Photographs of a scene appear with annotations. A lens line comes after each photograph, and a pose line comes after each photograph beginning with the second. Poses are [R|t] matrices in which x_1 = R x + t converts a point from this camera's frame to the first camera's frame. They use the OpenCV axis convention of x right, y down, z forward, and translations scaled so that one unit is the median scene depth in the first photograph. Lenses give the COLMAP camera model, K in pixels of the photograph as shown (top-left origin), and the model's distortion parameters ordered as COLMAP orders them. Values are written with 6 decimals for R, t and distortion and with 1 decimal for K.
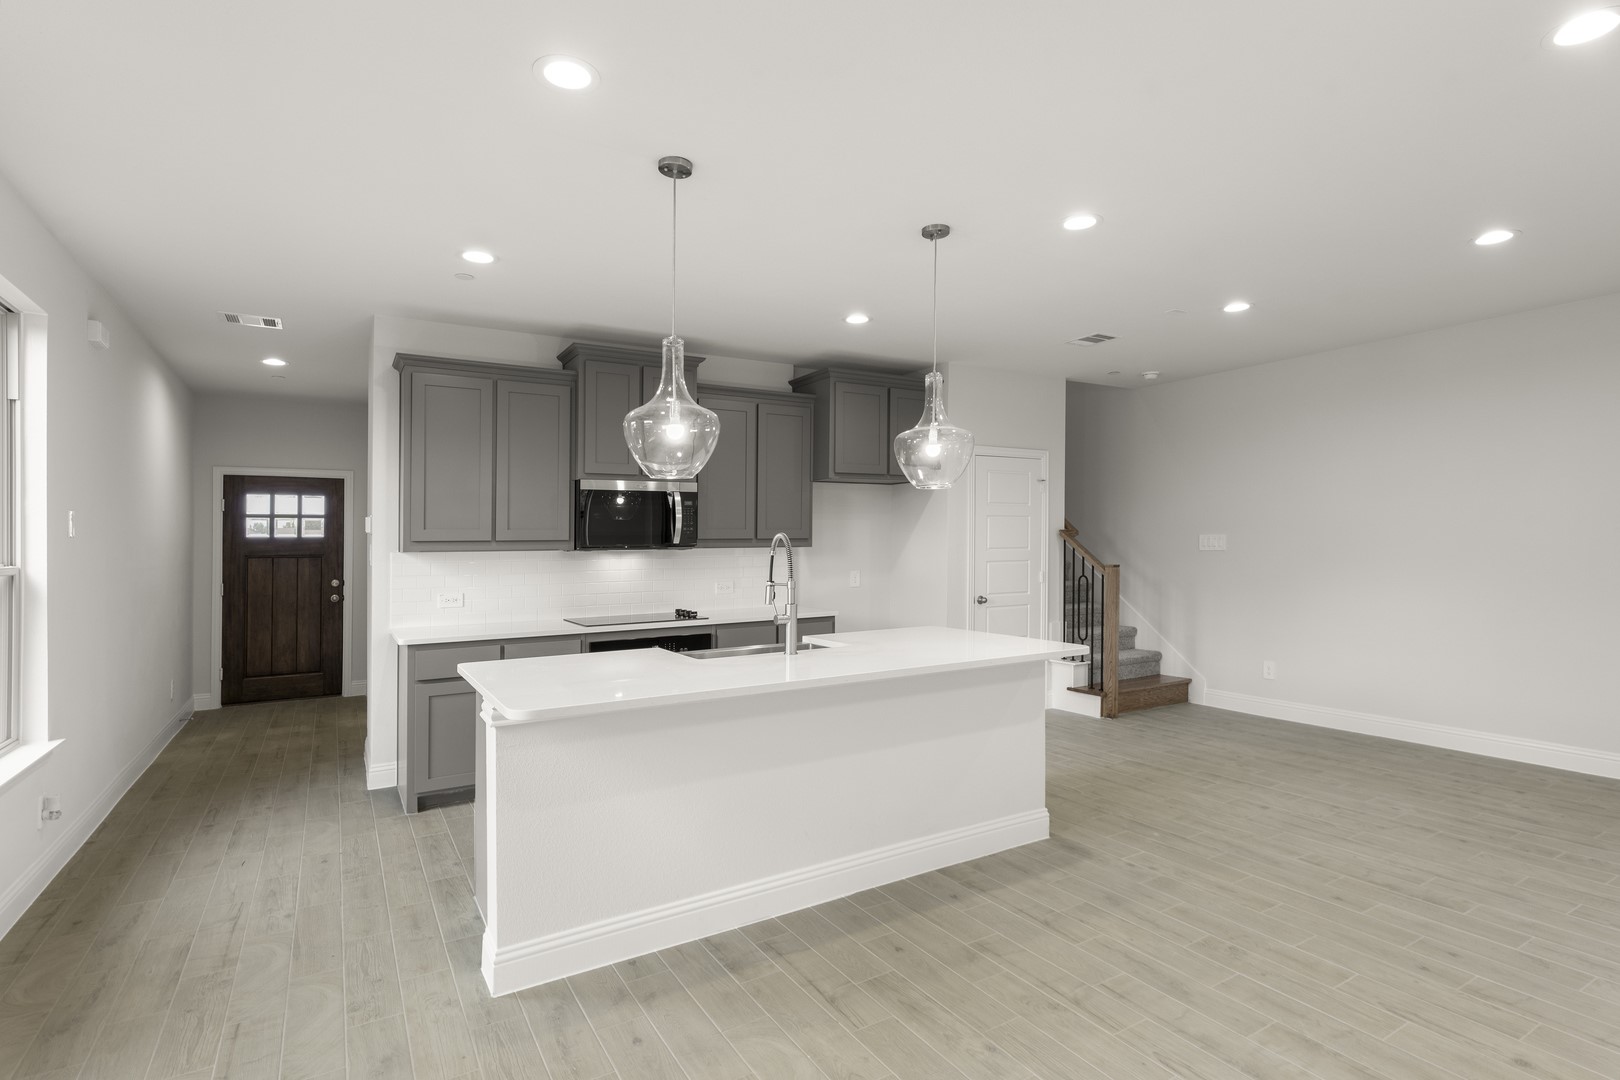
lens RADIAL K [[799.5, 0, 831.2], [0, 799.5, 546.9], [0, 0, 1]] dist [-0.001302, 0.001143]
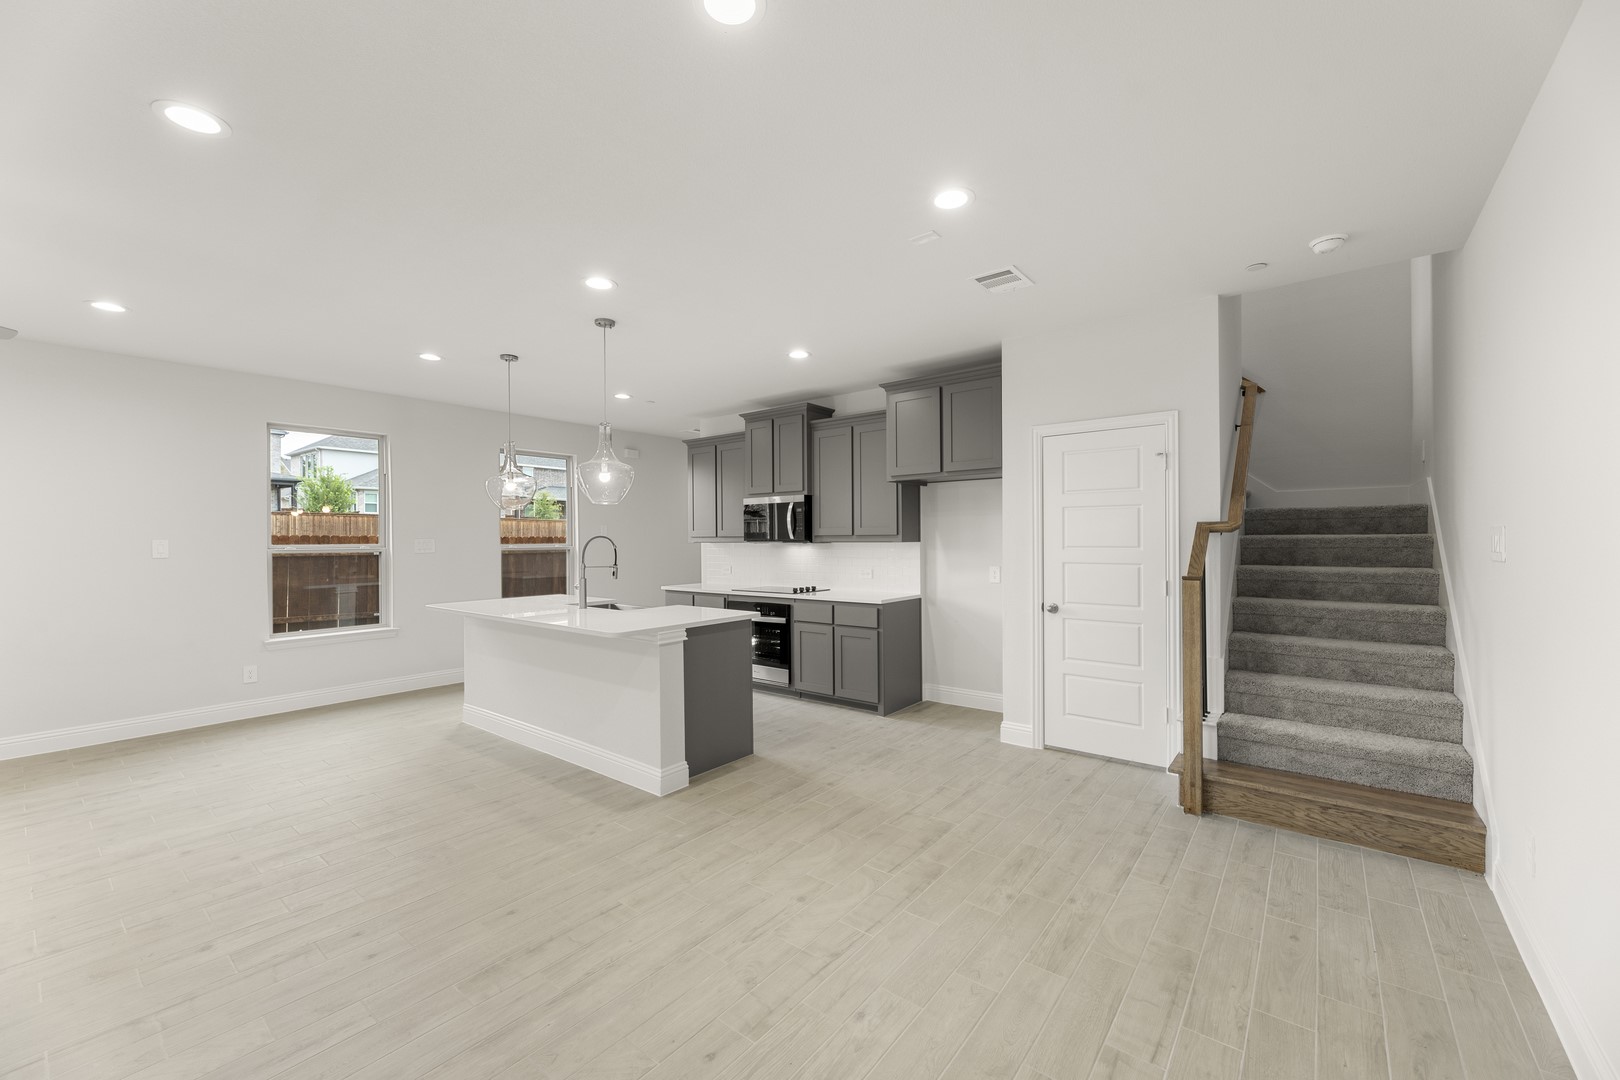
lens RADIAL K [[646.1, 0, 803.5], [0, 646.1, 542.8], [0, 0, 1]] dist [0.001267, 0.000725]
pose [[0.336263, 0.014838, -0.941651, 1.001221], [0.000919, 0.999870, 0.016084, -0.018228], [0.941768, -0.006274, 0.336205, 0.718295]]
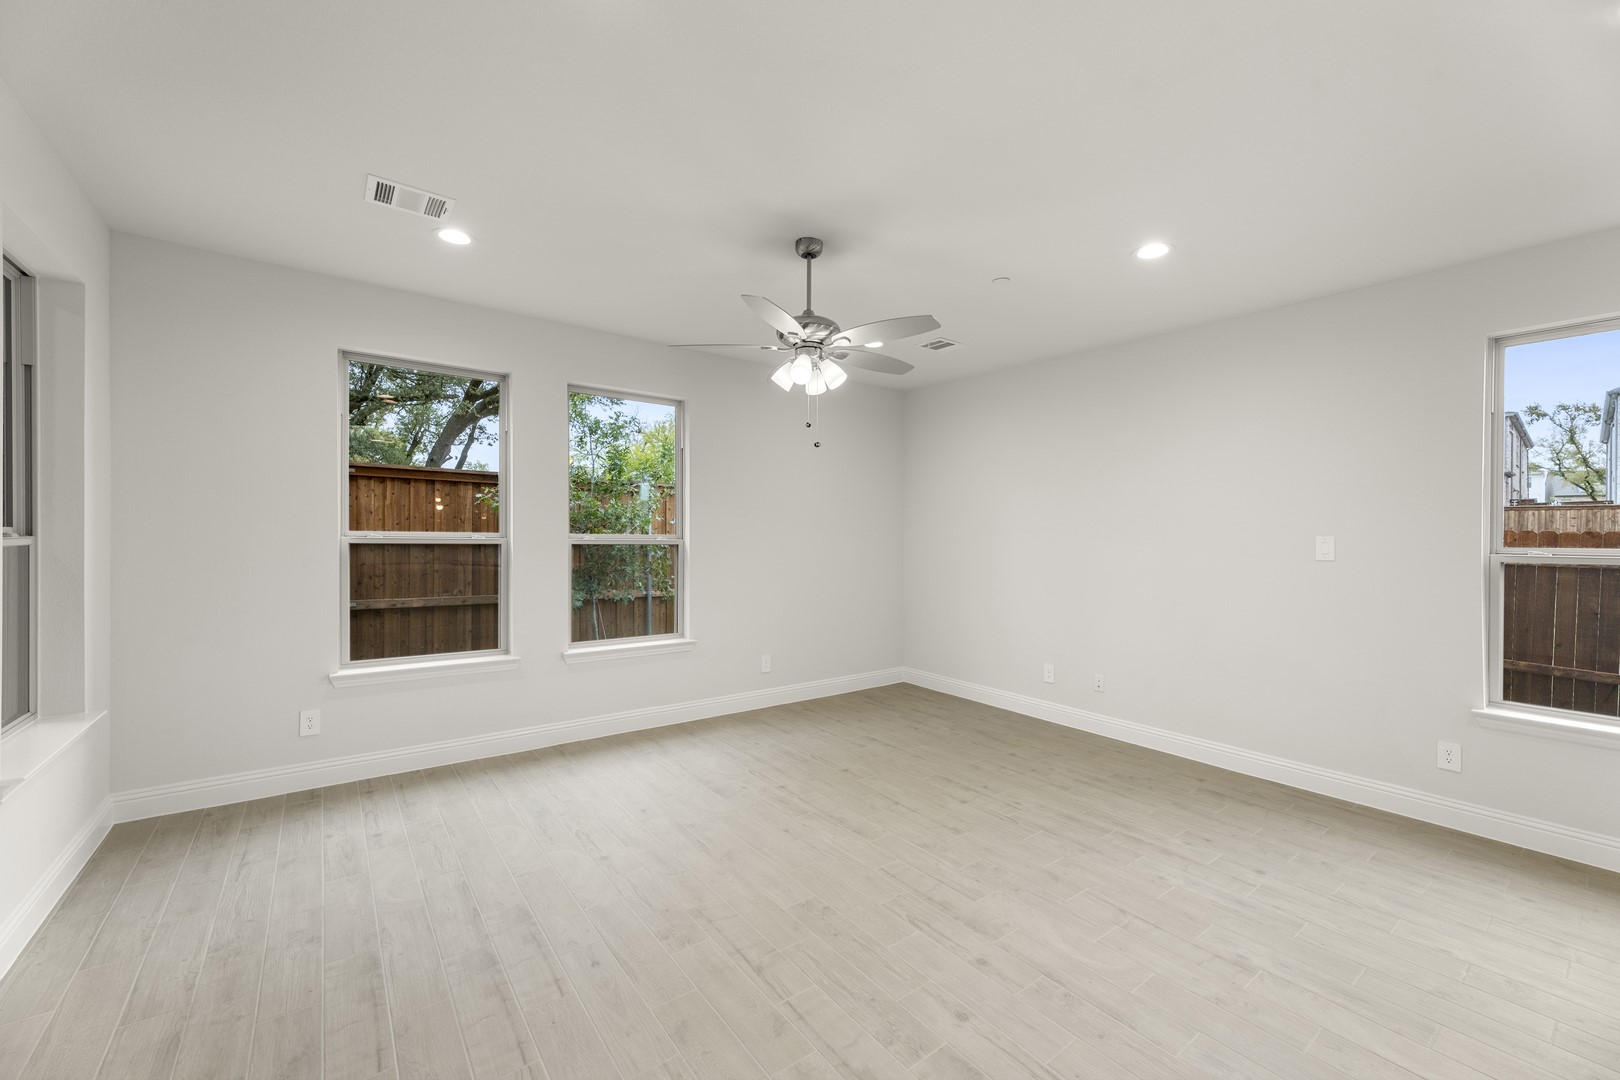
lens RADIAL K [[646.1, 0, 822.8], [0, 646.1, 535.0], [0, 0, 1]] dist [0.001267, 0.000725]
pose [[-0.994544, -0.002206, -0.104295, 0.361876], [-0.002215, 0.999998, -0.000035, -0.007739], [0.104294, 0.000196, -0.994546, 0.806421]]
